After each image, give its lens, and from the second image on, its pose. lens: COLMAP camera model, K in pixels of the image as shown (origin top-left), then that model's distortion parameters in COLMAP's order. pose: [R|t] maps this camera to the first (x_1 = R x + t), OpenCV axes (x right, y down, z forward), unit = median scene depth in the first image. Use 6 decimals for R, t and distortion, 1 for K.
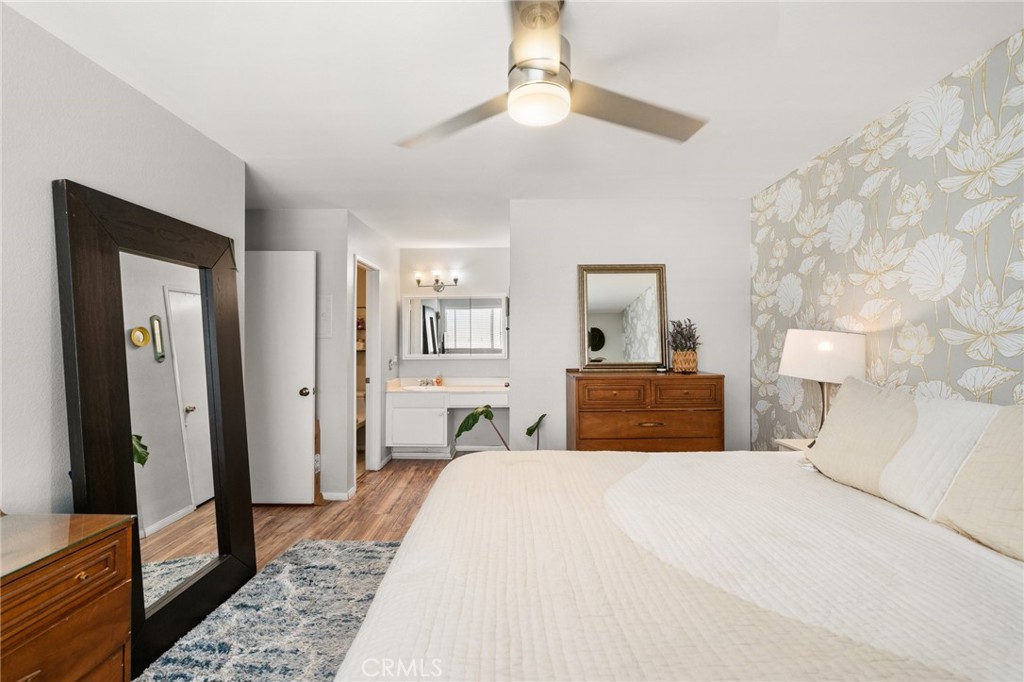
lens RADIAL K [[438.9, 0, 513.9], [0, 438.9, 340.7], [0, 0, 1]] dist [-0.000348, 0.000281]
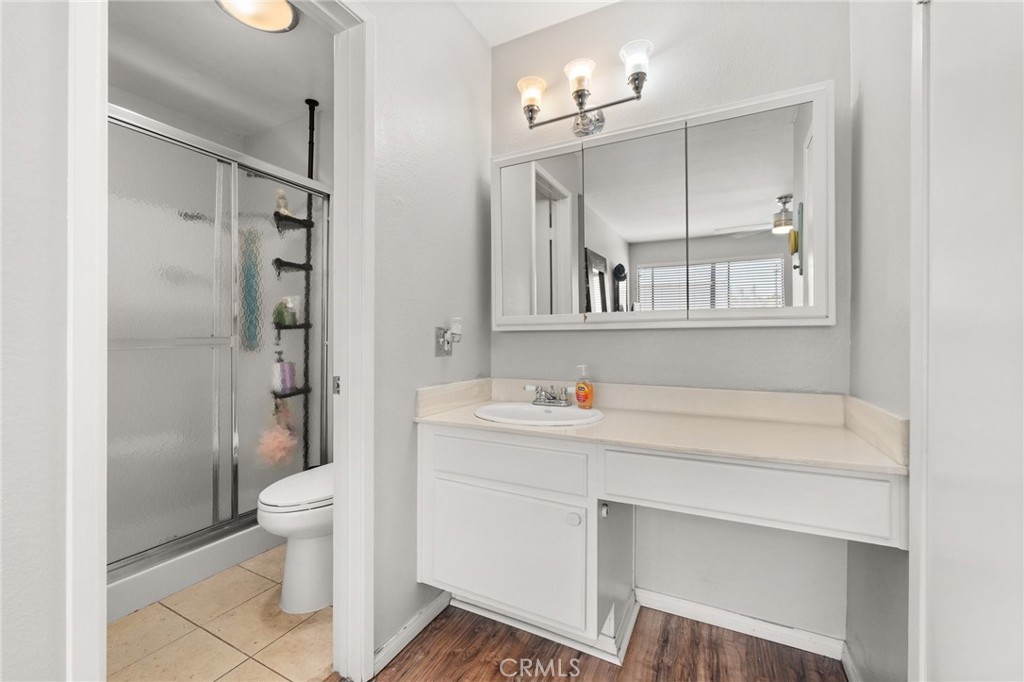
lens RADIAL K [[409.6, 0, 516.2], [0, 409.6, 334.1], [0, 0, 1]] dist [-0.000886, -0.000393]
pose [[0.891707, 0.003023, -0.452603, -0.076634], [-0.004020, 0.999991, -0.001242, 0.047000], [0.452596, 0.002927, 0.891711, 0.697882]]
